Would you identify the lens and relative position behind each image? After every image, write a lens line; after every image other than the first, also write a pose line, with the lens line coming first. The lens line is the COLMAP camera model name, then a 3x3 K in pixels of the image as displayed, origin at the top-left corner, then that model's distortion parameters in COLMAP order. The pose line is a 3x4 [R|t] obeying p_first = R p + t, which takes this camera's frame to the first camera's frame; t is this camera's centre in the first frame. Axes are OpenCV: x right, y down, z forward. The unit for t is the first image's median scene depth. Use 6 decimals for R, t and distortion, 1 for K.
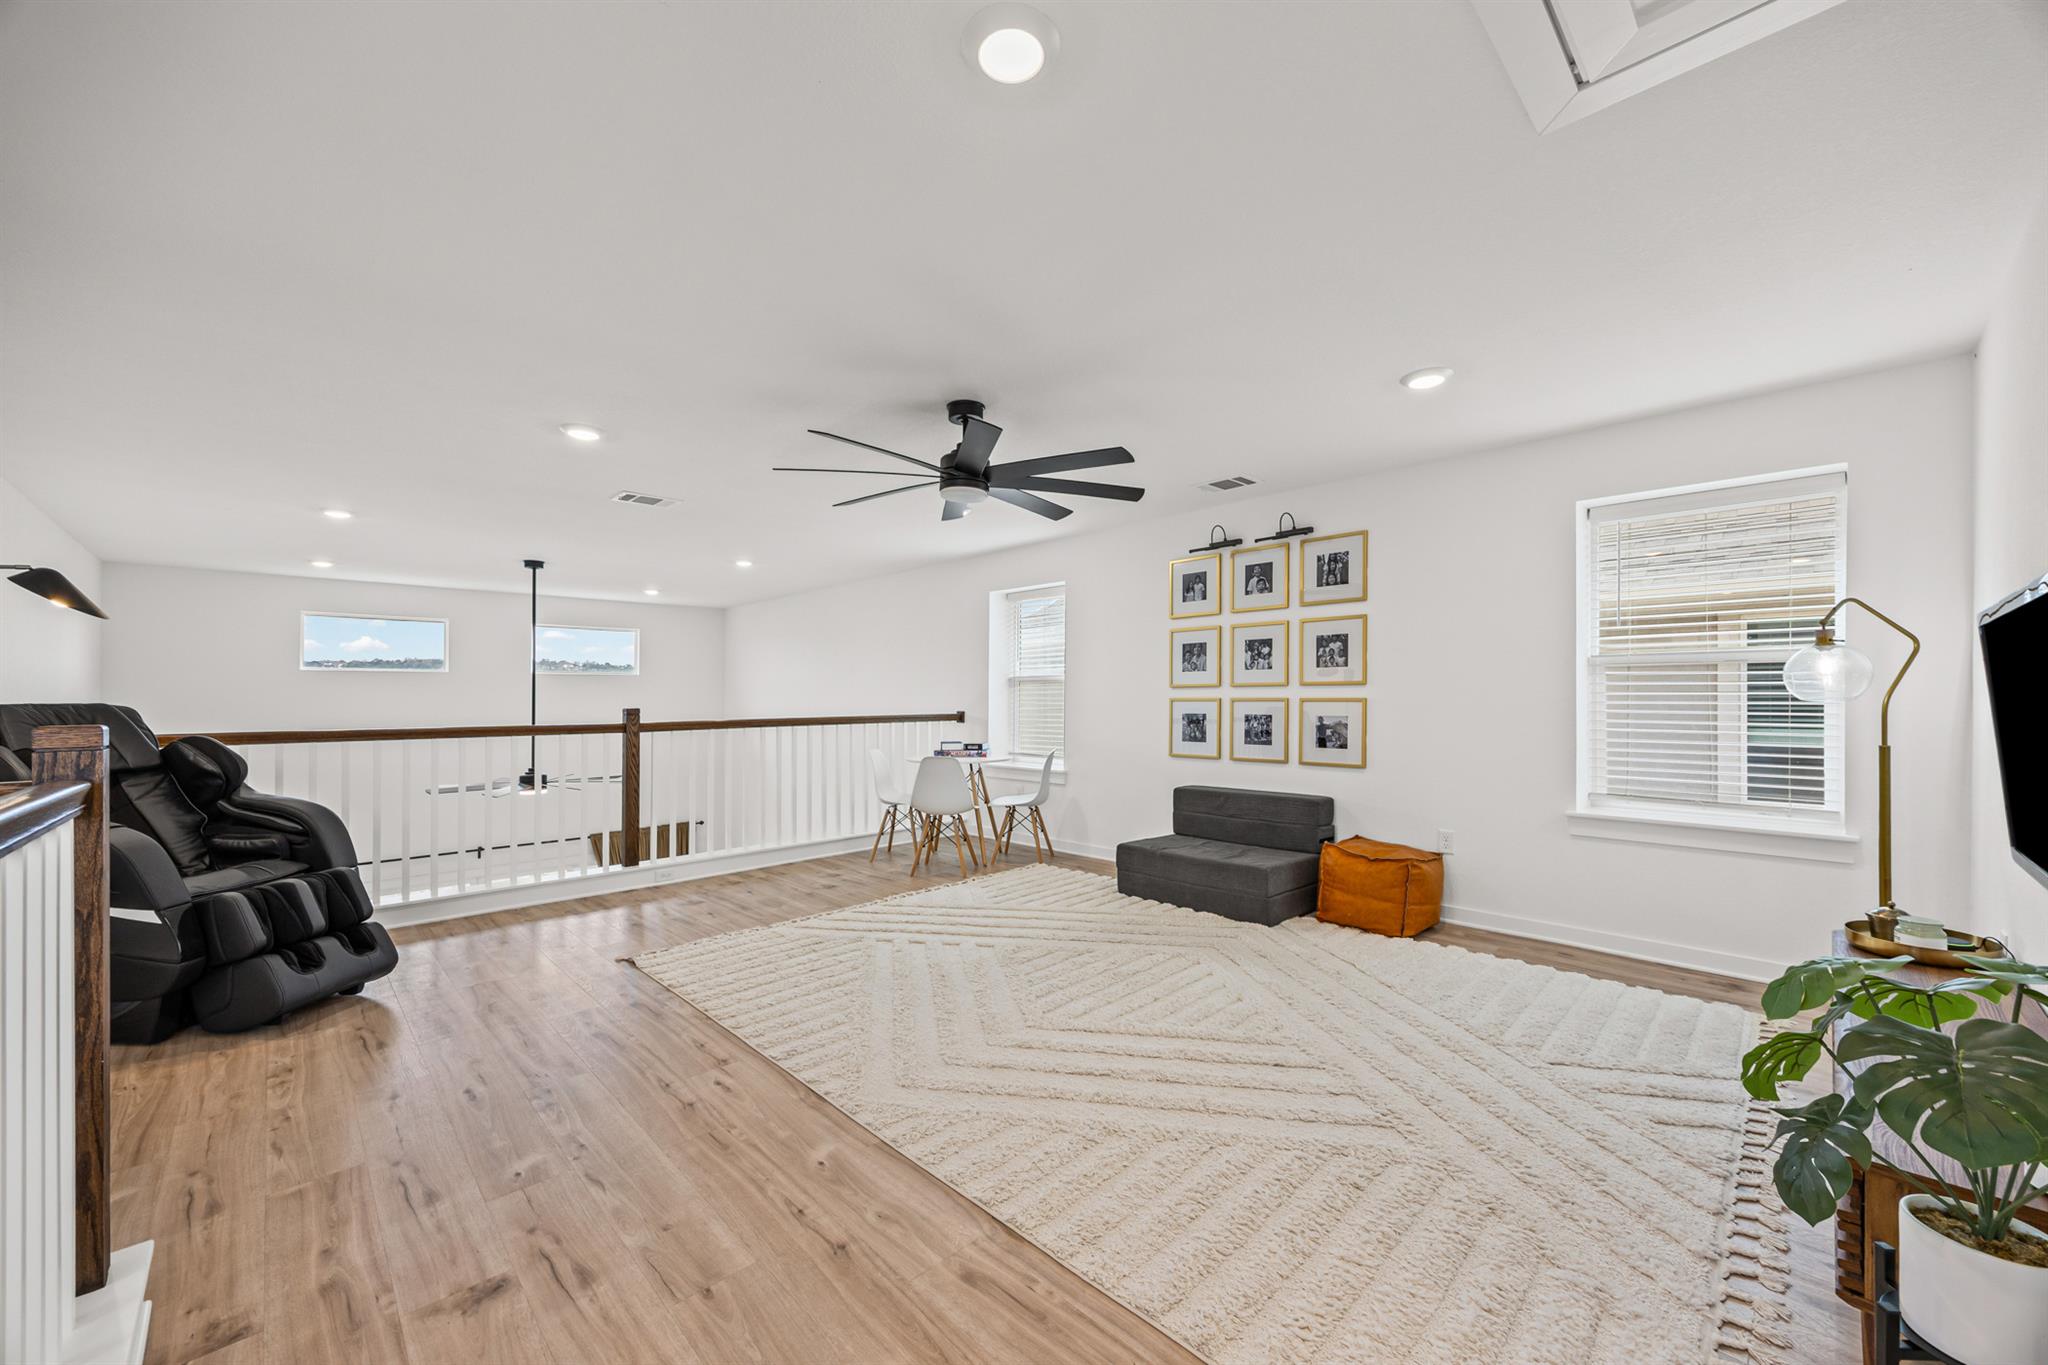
lens RADIAL K [[789.5, 0, 1015.5], [0, 789.5, 701.8], [0, 0, 1]] dist [-0.012160, 0.000295]
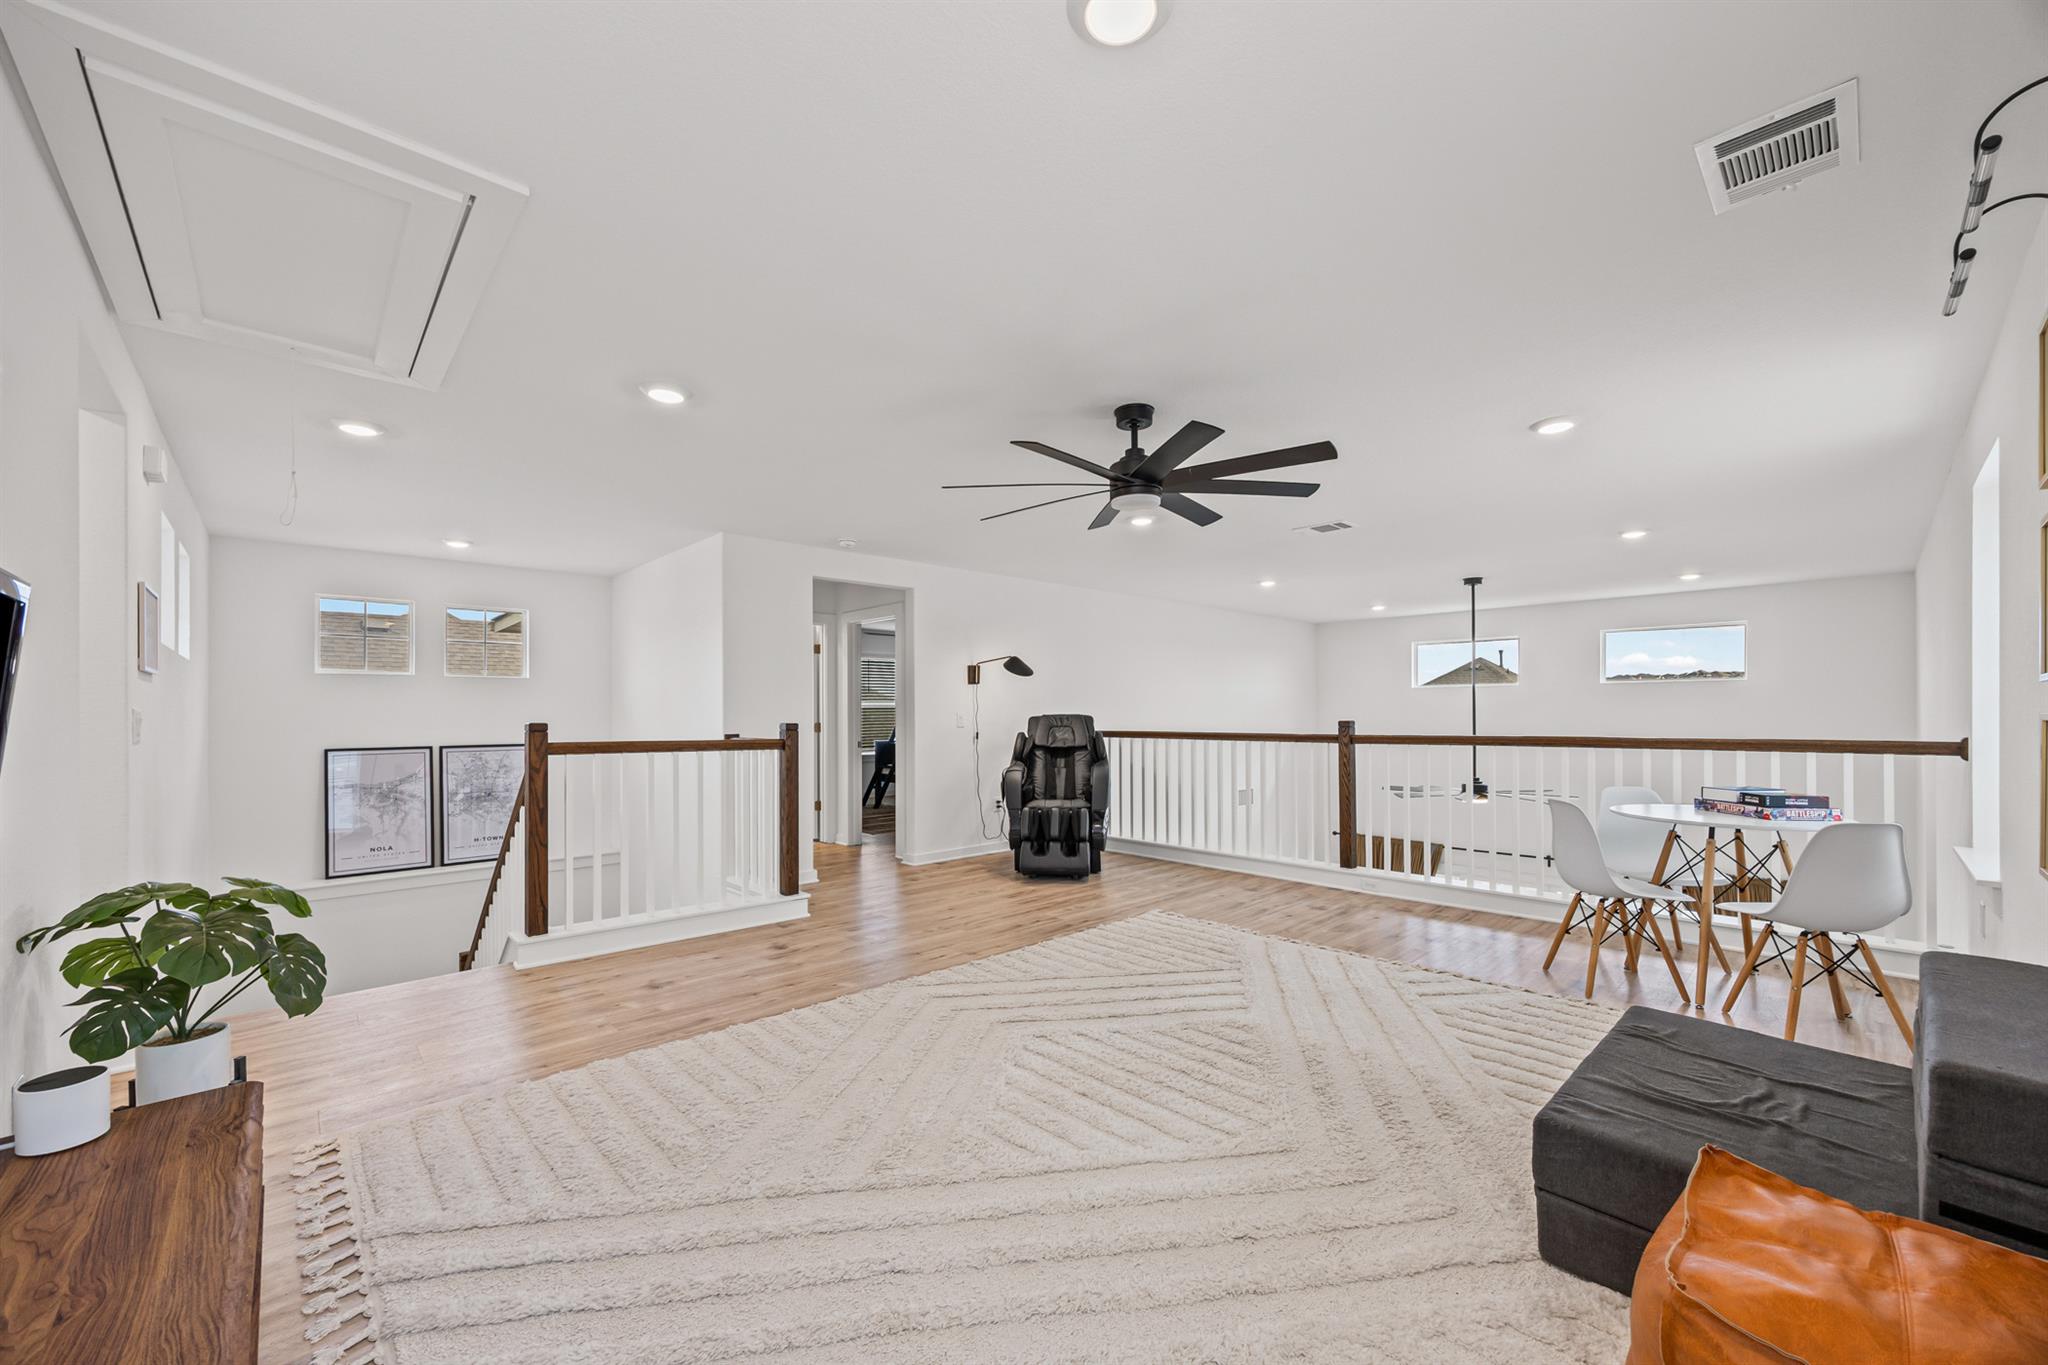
lens RADIAL K [[787.9, 0, 1029.4], [0, 787.9, 713.0], [0, 0, 1]] dist [-0.013489, 0.000036]
pose [[-0.020084, 0.002777, -0.999794, 0.584812], [-0.000667, 0.999996, 0.002791, -0.004788], [0.999798, 0.000722, -0.020082, 0.585402]]
